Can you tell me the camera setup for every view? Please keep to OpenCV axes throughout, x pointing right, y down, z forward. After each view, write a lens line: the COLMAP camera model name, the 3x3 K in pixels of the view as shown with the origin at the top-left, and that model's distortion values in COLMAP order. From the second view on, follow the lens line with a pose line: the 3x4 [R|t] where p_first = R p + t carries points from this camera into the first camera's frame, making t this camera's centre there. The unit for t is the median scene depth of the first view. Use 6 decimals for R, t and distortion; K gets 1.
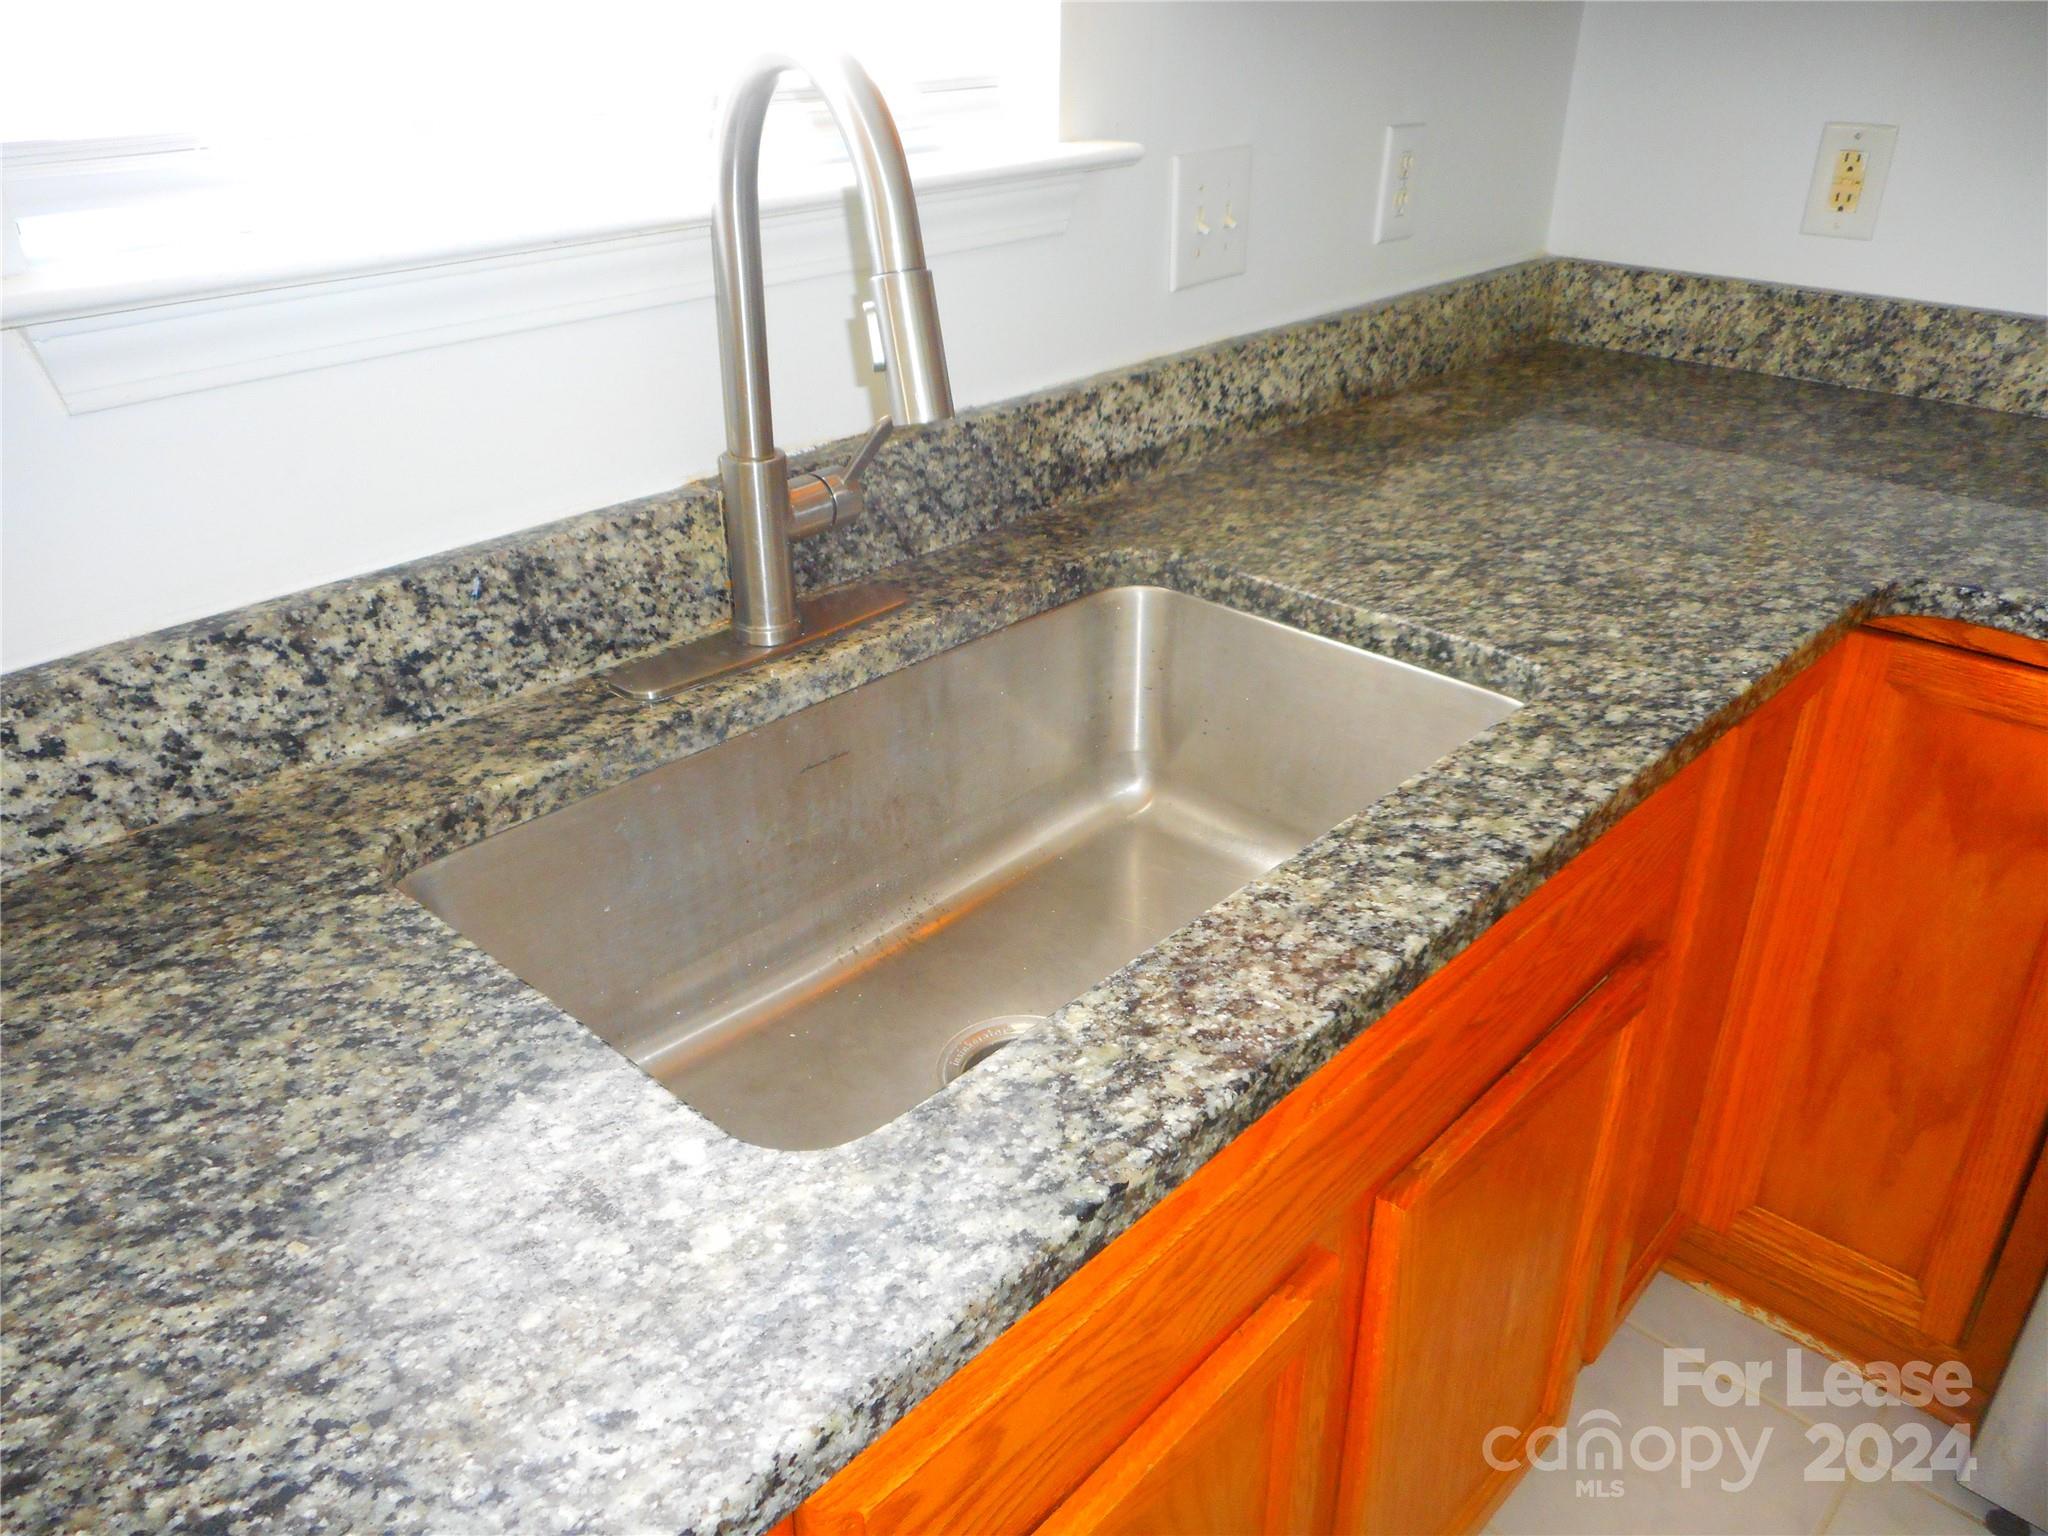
lens RADIAL K [[1560.2, 0, 1024.1], [0, 1560.2, 781.6], [0, 0, 1]] dist [-0.010398, 0.026002]
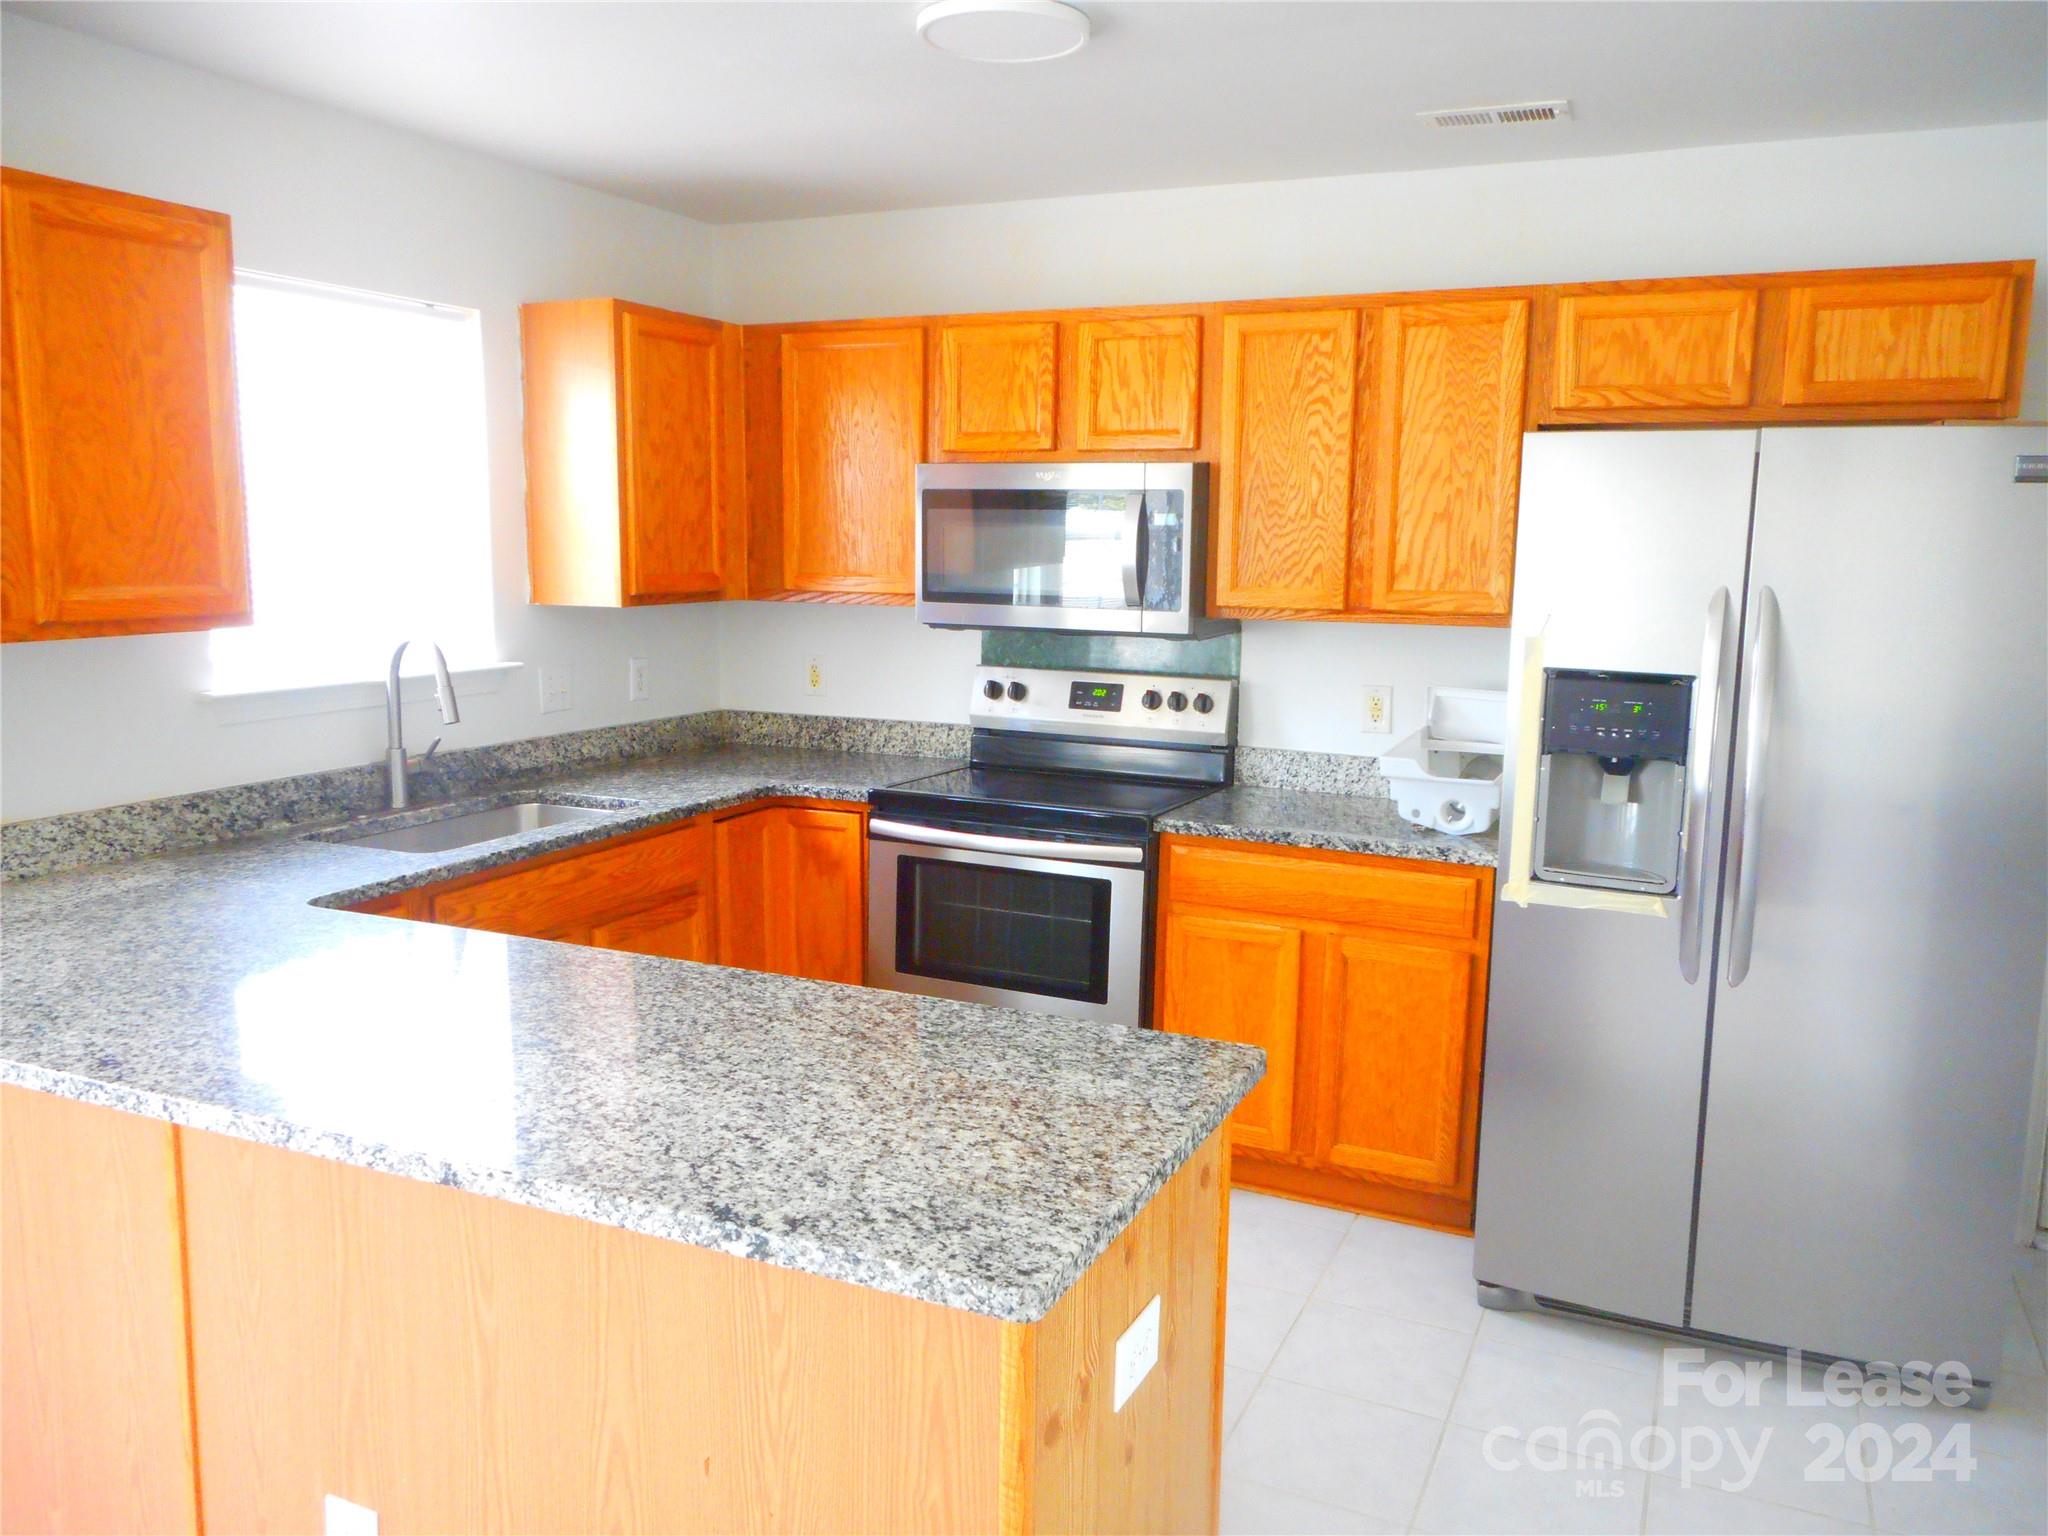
lens RADIAL K [[1560.2, 0, 1028.4], [0, 1560.2, 762.1], [0, 0, 1]] dist [-0.010398, 0.026002]
pose [[0.950691, -0.035314, 0.308122, 0.063355], [0.137649, 0.938329, -0.317163, 0.807208], [-0.277919, 0.343936, 0.896922, -1.791795]]
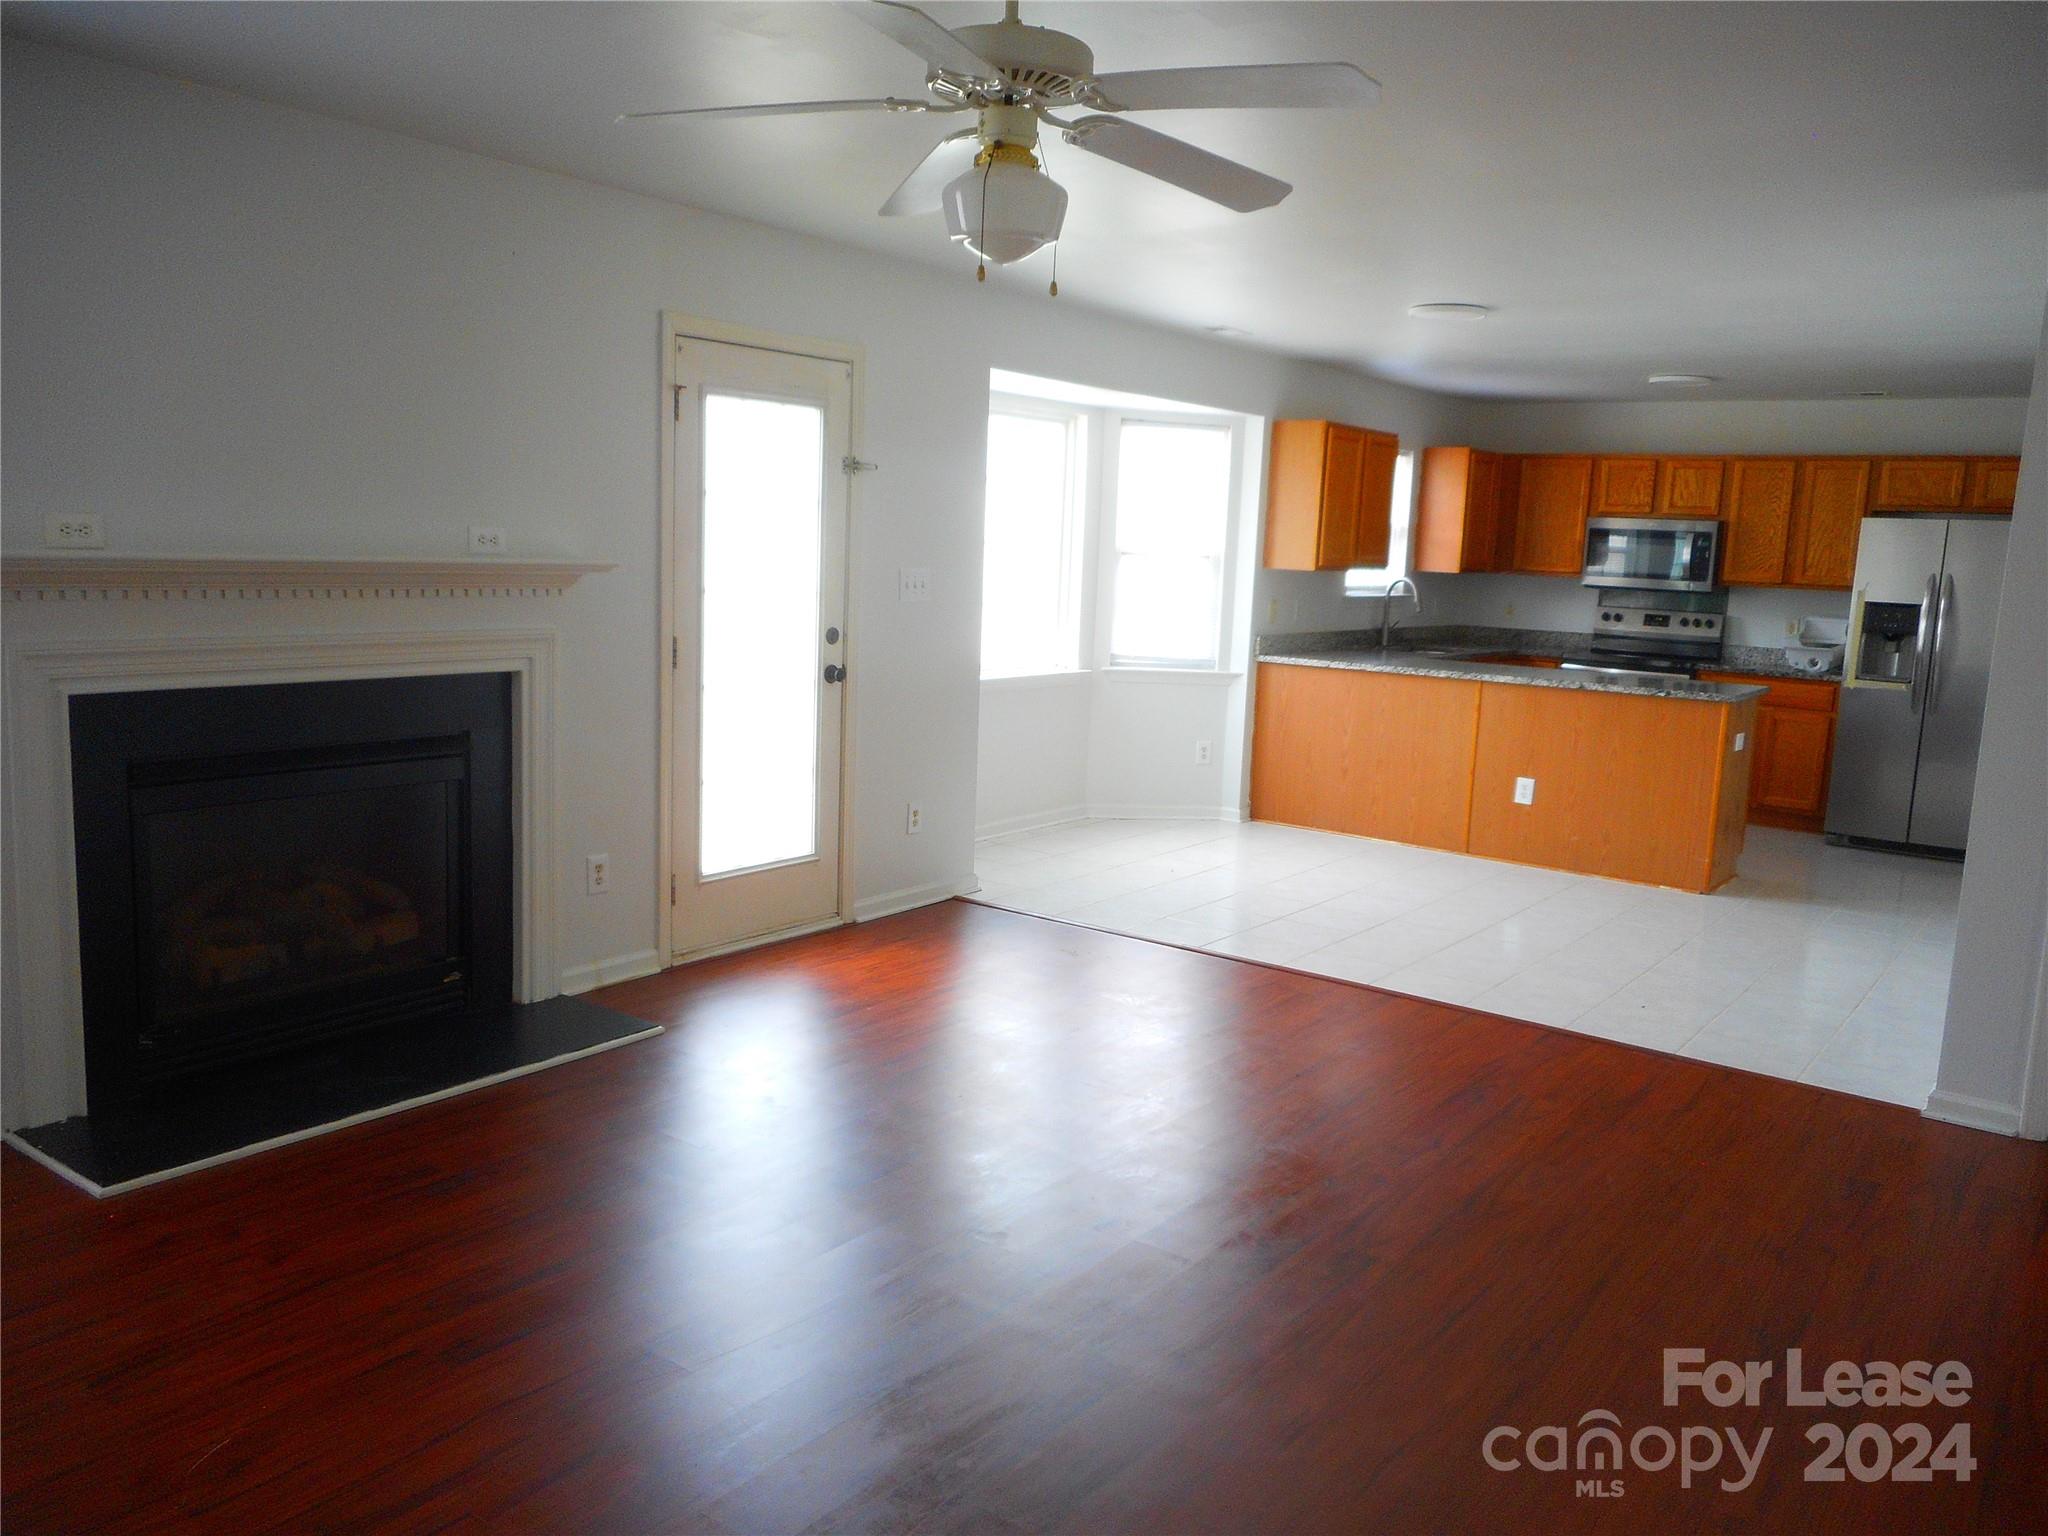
lens RADIAL K [[1560.2, 0, 1014.2], [0, 1560.2, 761.6], [0, 0, 1]] dist [-0.010398, 0.026002]
pose [[0.994496, 0.024246, 0.101927, -2.353361], [0.011726, 0.940983, -0.338250, 2.603655], [-0.104113, 0.337583, 0.935520, -5.046264]]
